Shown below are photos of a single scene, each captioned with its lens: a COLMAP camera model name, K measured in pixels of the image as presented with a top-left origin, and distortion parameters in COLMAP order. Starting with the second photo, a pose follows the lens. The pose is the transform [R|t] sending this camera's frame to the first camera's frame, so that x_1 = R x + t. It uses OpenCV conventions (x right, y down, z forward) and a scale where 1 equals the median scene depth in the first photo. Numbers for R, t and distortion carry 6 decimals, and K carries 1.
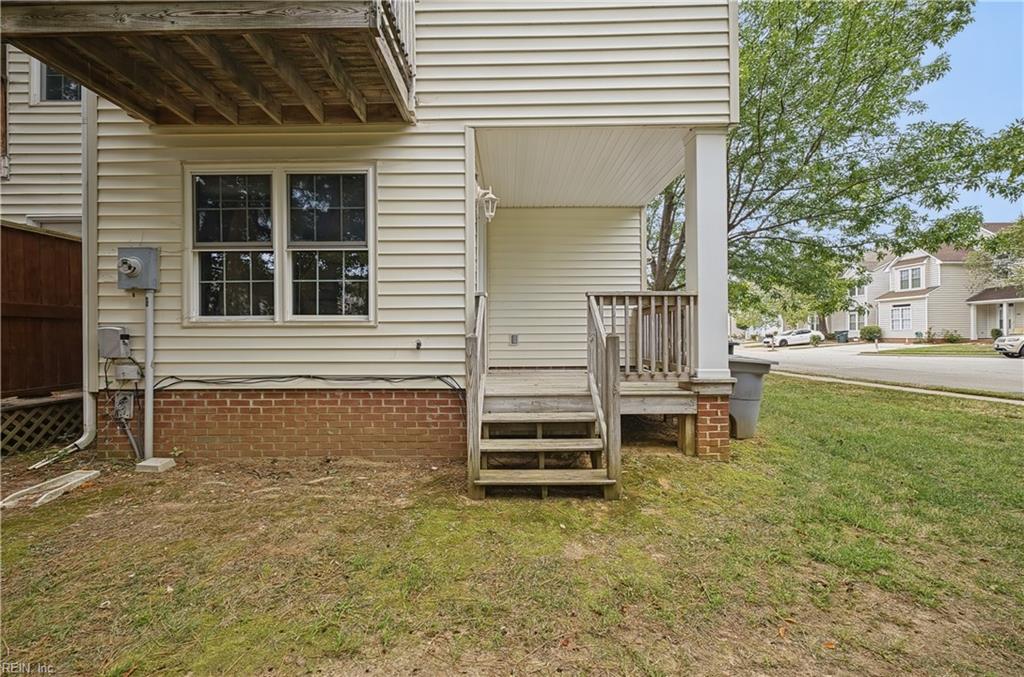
lens RADIAL K [[413.7, 0, 512.0], [0, 413.7, 338.5], [0, 0, 1]] dist [-0.000237, -0.000046]
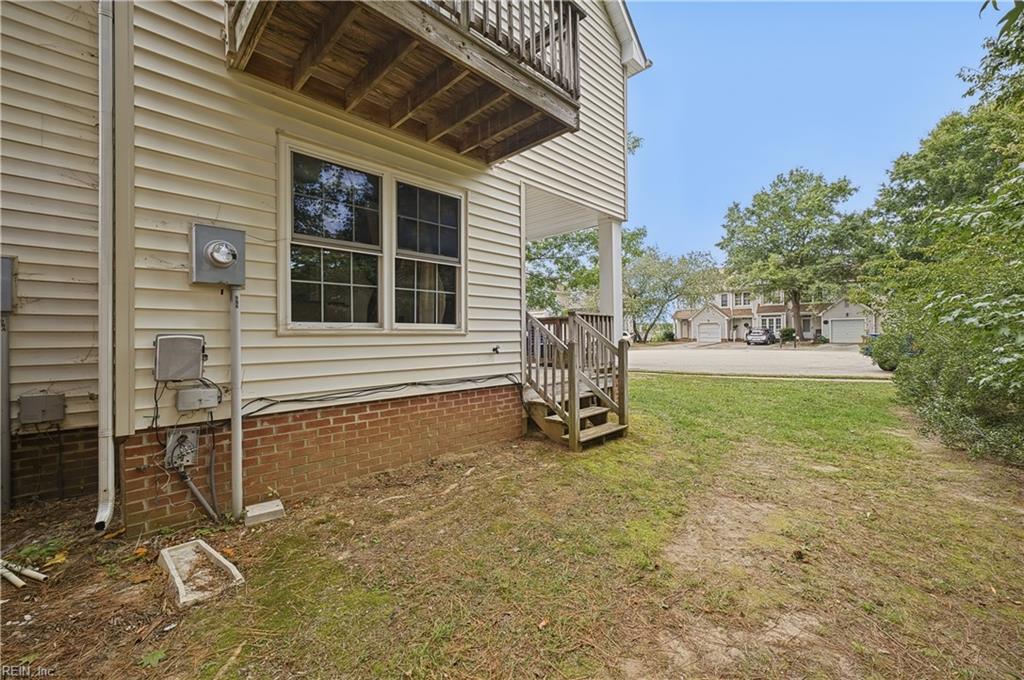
lens RADIAL K [[413.7, 0, 512.0], [0, 413.7, 340.0], [0, 0, 1]] dist [-0.000237, -0.000046]
pose [[0.698837, -0.008446, 0.715232, -1.051420], [0.017829, 0.999825, -0.005614, -0.005328], [-0.715059, 0.016675, 0.698865, 0.113480]]
